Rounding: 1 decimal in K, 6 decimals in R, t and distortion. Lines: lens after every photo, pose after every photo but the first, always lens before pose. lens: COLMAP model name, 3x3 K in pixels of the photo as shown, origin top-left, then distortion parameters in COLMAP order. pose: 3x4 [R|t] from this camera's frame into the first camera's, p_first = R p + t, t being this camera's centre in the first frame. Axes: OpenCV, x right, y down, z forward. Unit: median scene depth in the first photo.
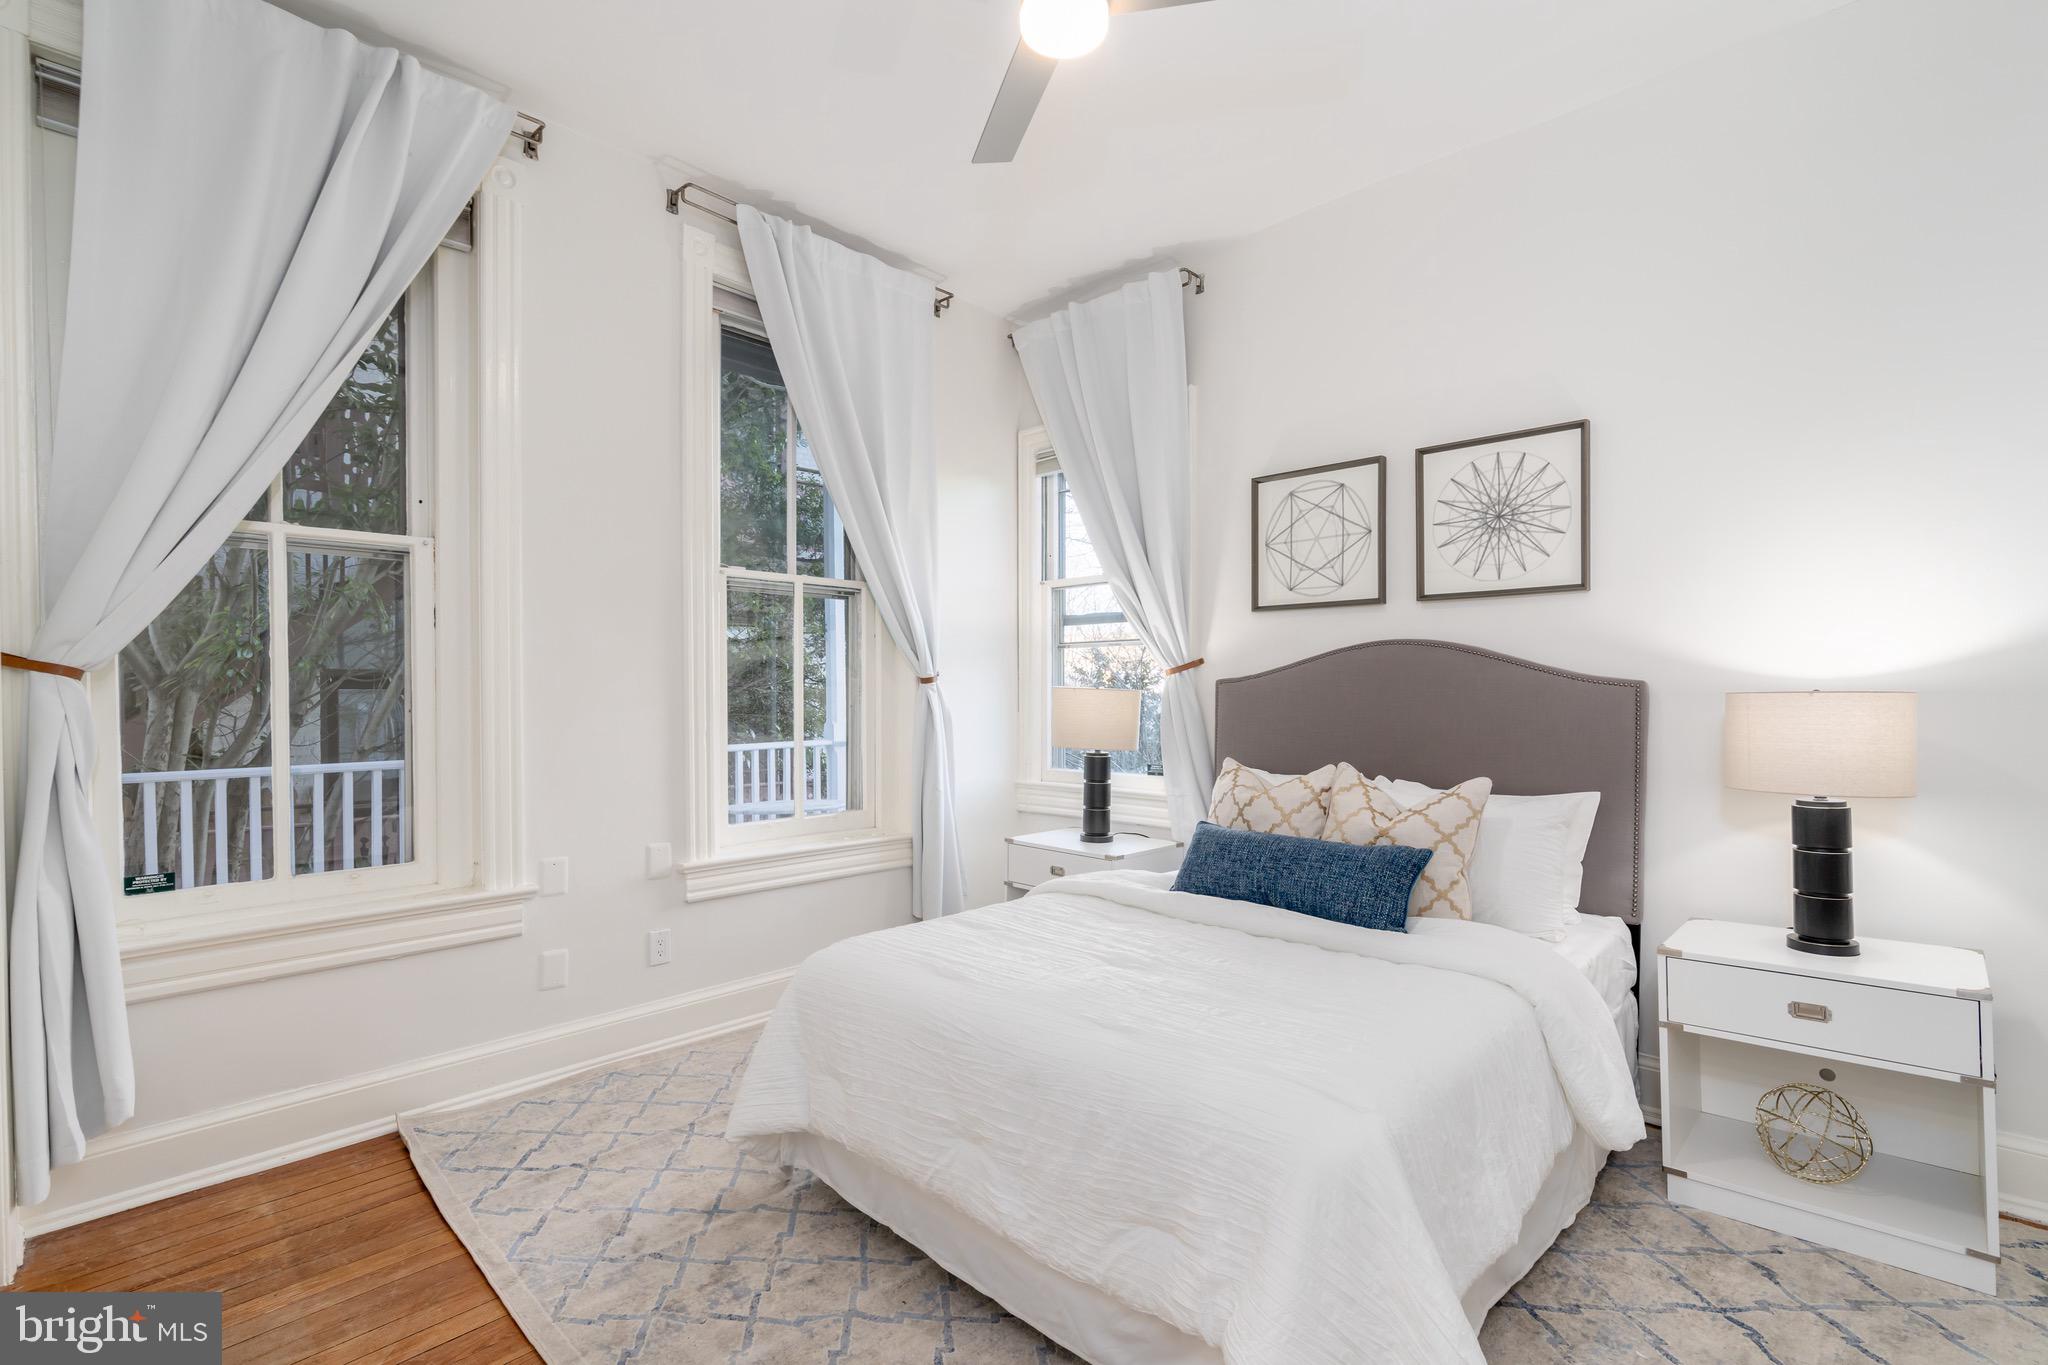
lens RADIAL K [[919.5, 0, 1018.9], [0, 919.5, 696.1], [0, 0, 1]] dist [-0.011943, 0.004582]
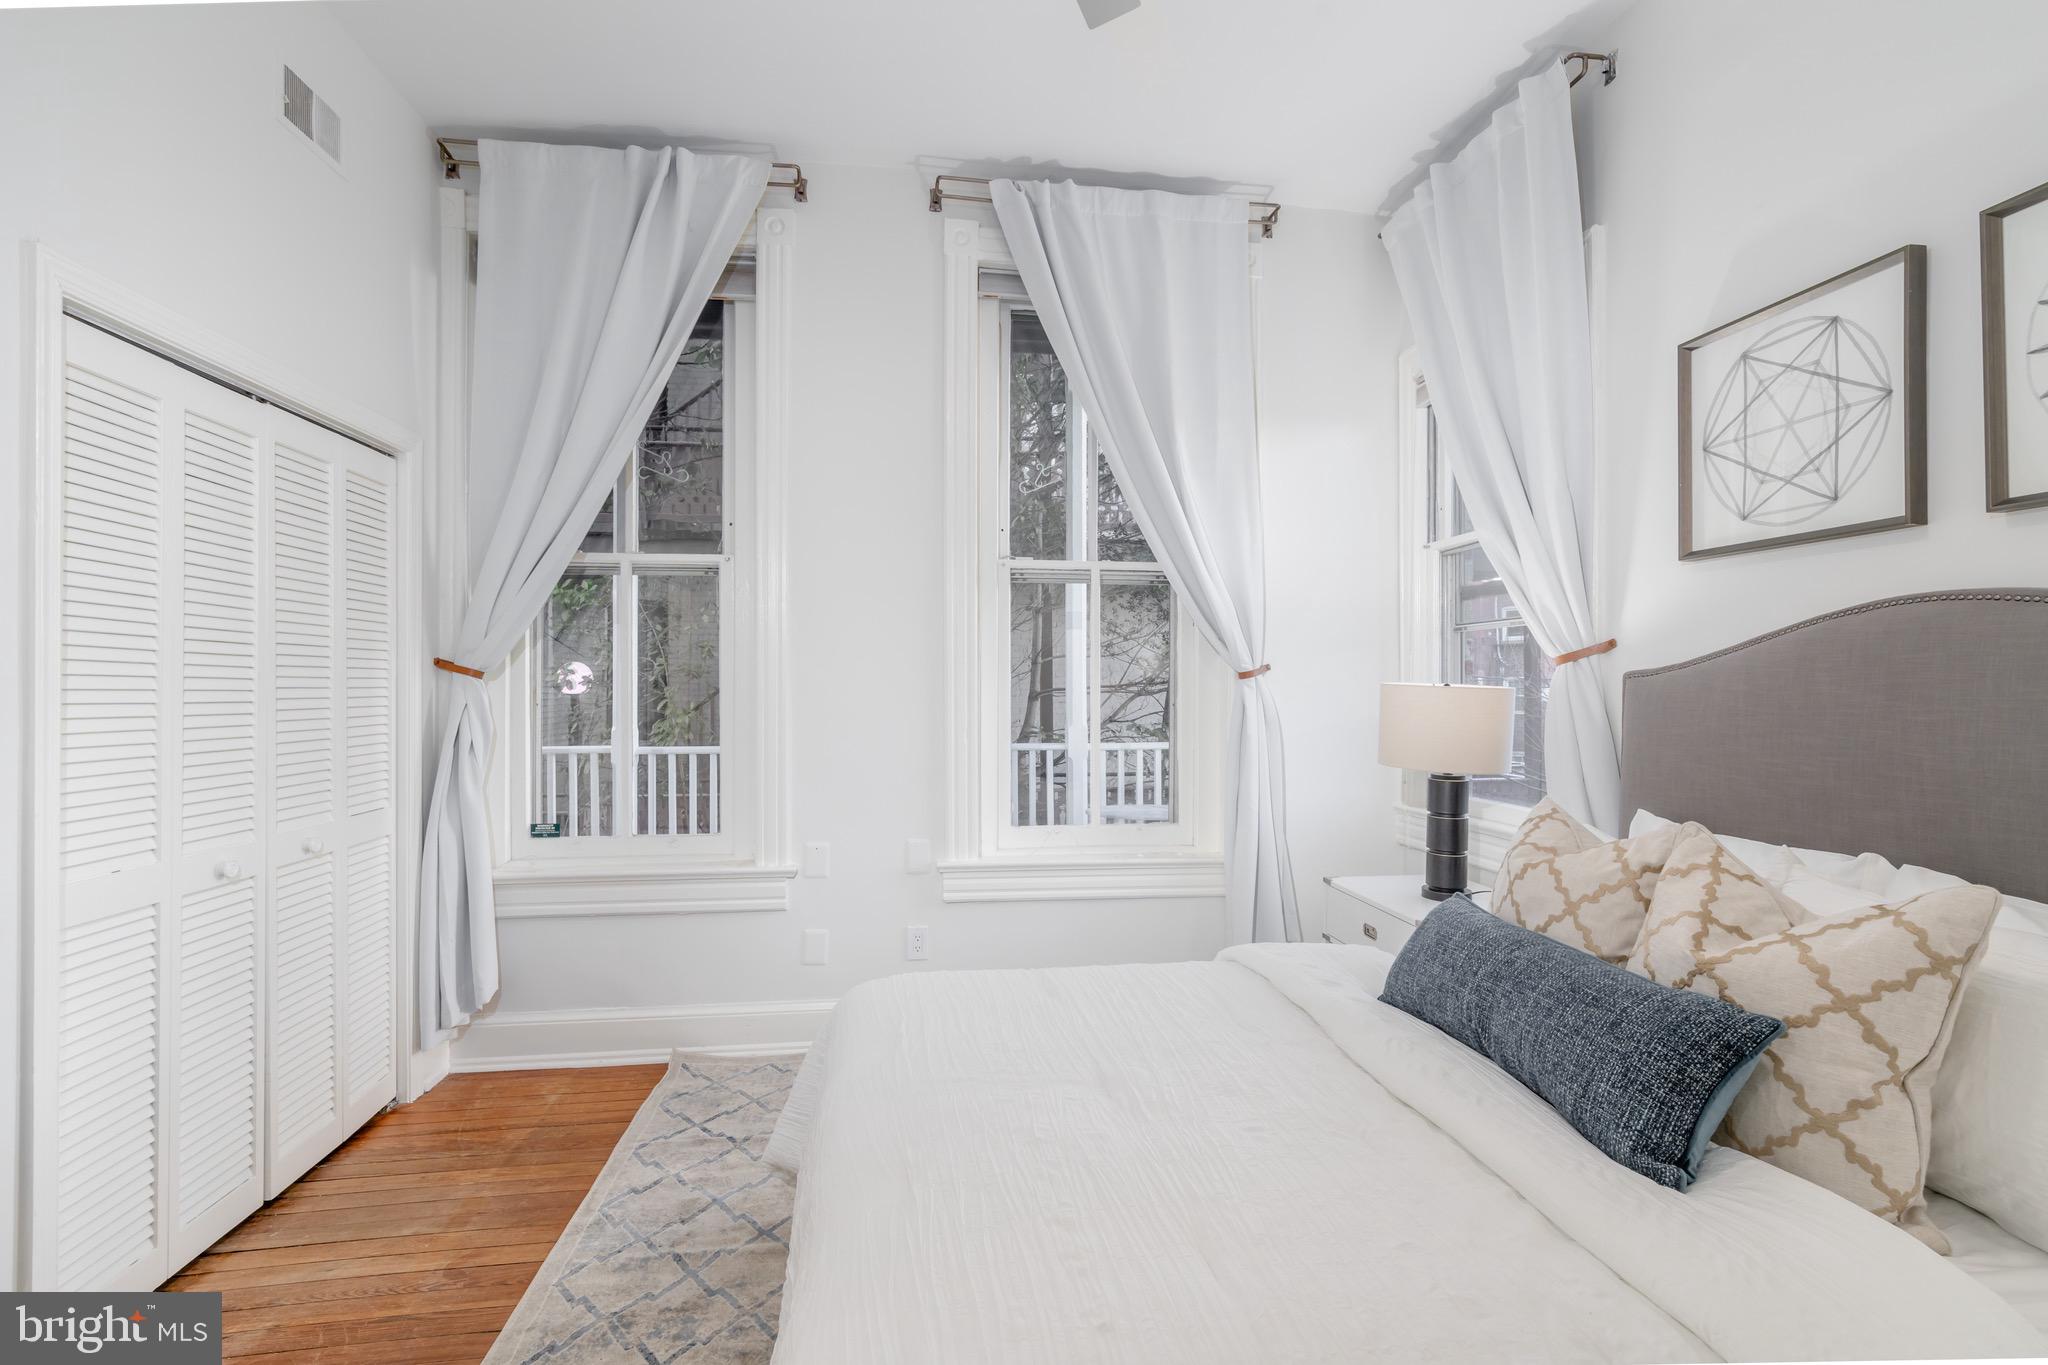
lens RADIAL K [[919.5, 0, 1026.4], [0, 919.5, 678.1], [0, 0, 1]] dist [-0.011943, 0.004582]
pose [[0.786602, -0.003427, -0.617451, 0.368184], [-0.004981, 0.999917, -0.011896, -0.004764], [0.617440, 0.012433, 0.786519, 0.318481]]
